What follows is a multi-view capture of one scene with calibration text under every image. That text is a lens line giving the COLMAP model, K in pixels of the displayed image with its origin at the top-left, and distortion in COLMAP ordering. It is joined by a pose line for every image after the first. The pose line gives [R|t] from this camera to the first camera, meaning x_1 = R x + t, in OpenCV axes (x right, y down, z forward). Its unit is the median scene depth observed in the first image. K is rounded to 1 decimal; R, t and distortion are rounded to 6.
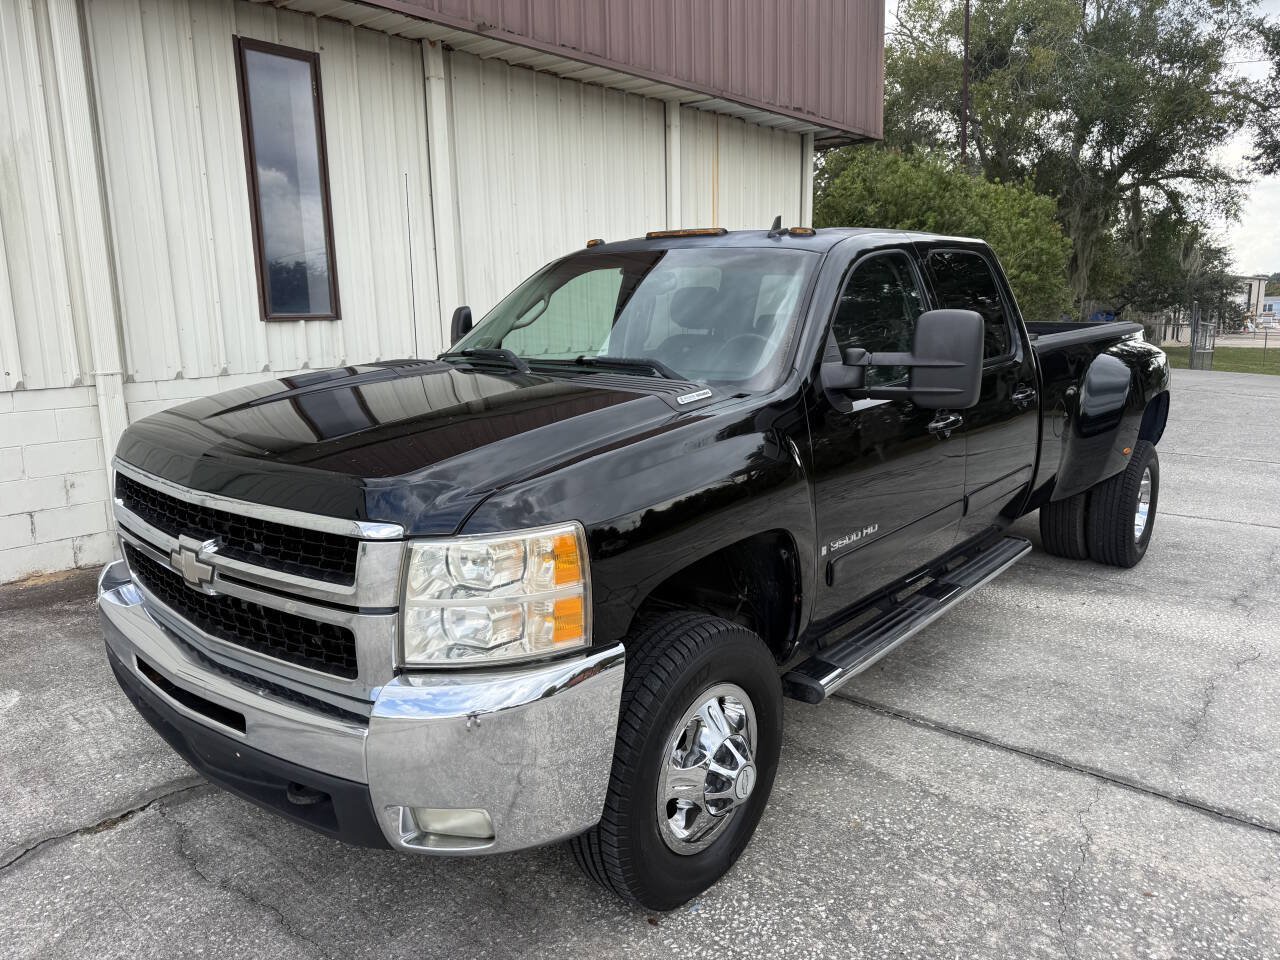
lens RADIAL K [[909.7, 0, 642.1], [0, 909.7, 473.5], [0, 0, 1]] dist [0.023927, -0.026991]
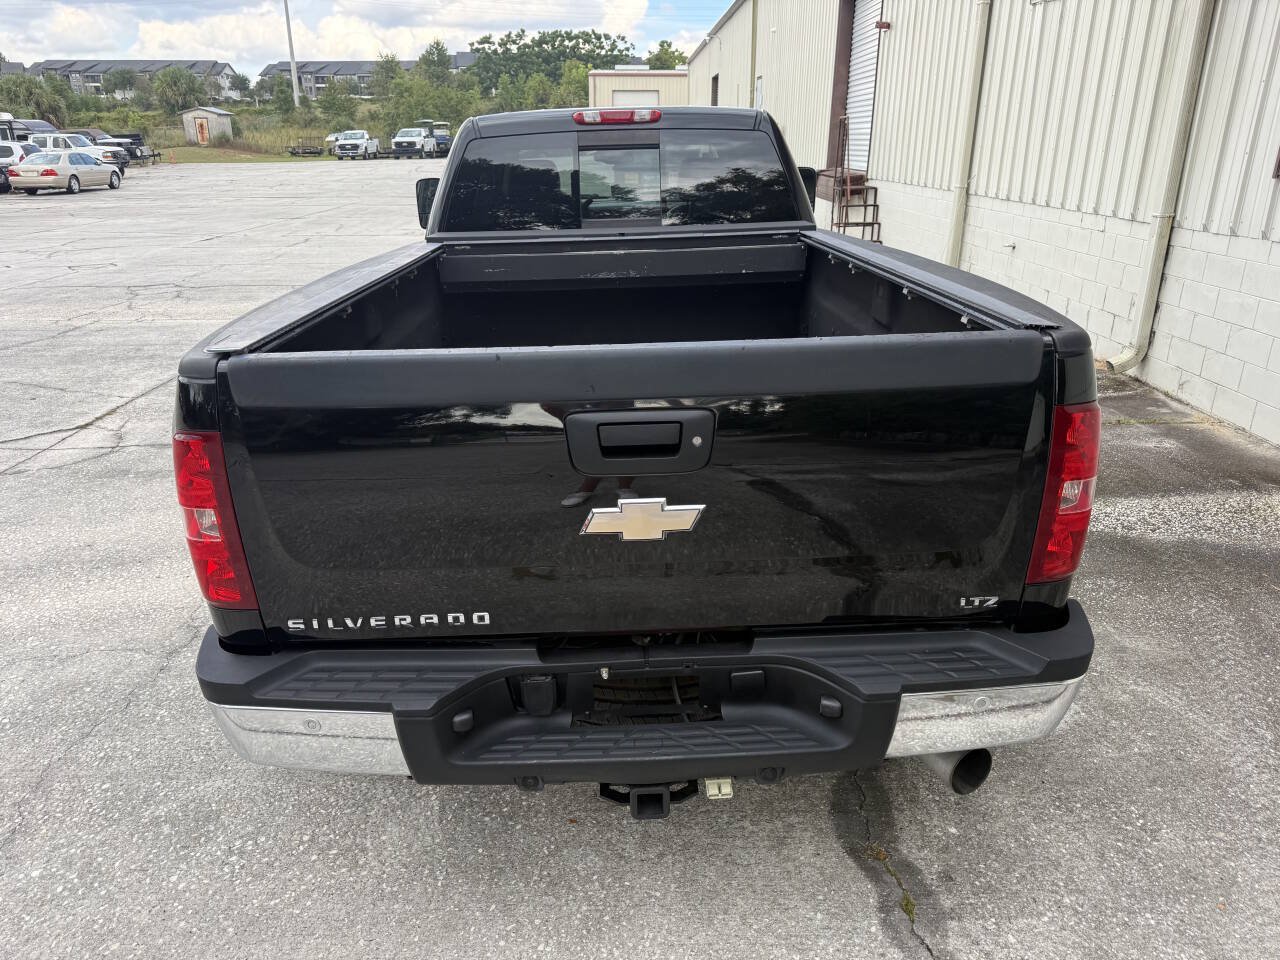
lens RADIAL K [[909.7, 0, 628.1], [0, 909.7, 477.5], [0, 0, 1]] dist [0.023927, -0.026991]
pose [[-0.760374, 0.248487, -0.600071, 0.769740], [-0.095566, 0.871056, 0.481797, -0.344420], [0.642416, 0.423693, -0.638581, 1.587378]]
